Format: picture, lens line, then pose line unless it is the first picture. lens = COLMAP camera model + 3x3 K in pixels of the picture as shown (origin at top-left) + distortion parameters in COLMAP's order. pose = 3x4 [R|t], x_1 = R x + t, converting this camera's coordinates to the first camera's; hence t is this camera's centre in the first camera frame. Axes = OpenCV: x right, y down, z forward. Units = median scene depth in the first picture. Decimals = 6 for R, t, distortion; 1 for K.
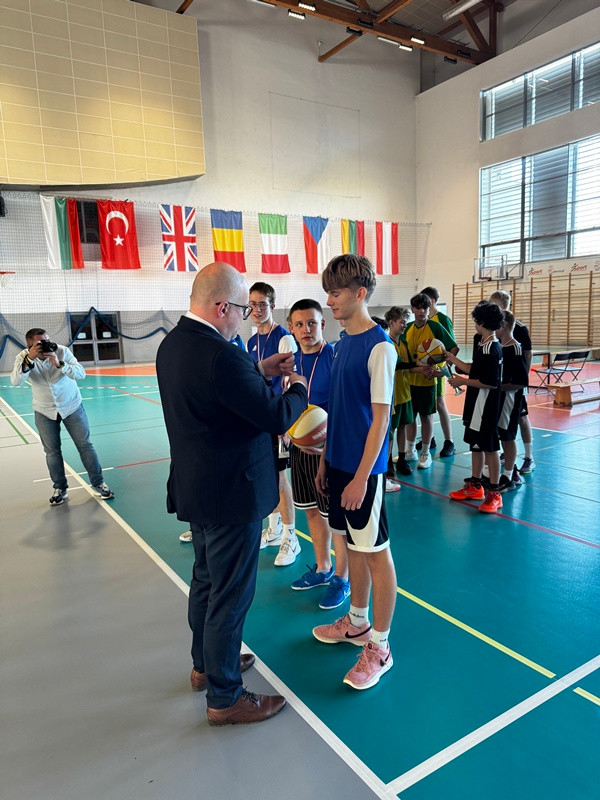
lens RADIAL K [[581.4, 0, 307.9], [0, 581.4, 401.5], [0, 0, 1]] dist [0.018773, -0.020658]
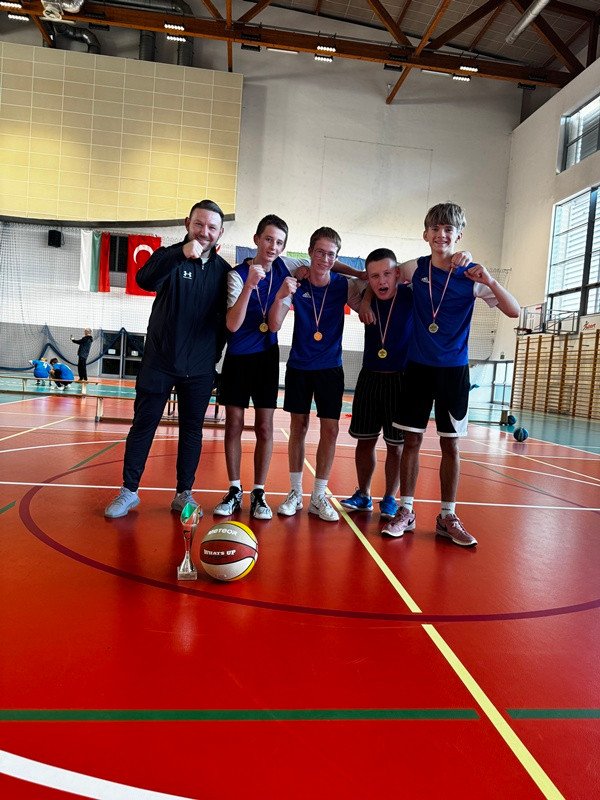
lens RADIAL K [[581.4, 0, 301.9], [0, 581.4, 402.3], [0, 0, 1]] dist [0.018773, -0.020658]
pose [[0.889140, 0.122311, -0.440988, 0.425961], [-0.166127, 0.984154, -0.061991, -0.005984], [0.426418, 0.128378, 0.895370, 0.141157]]
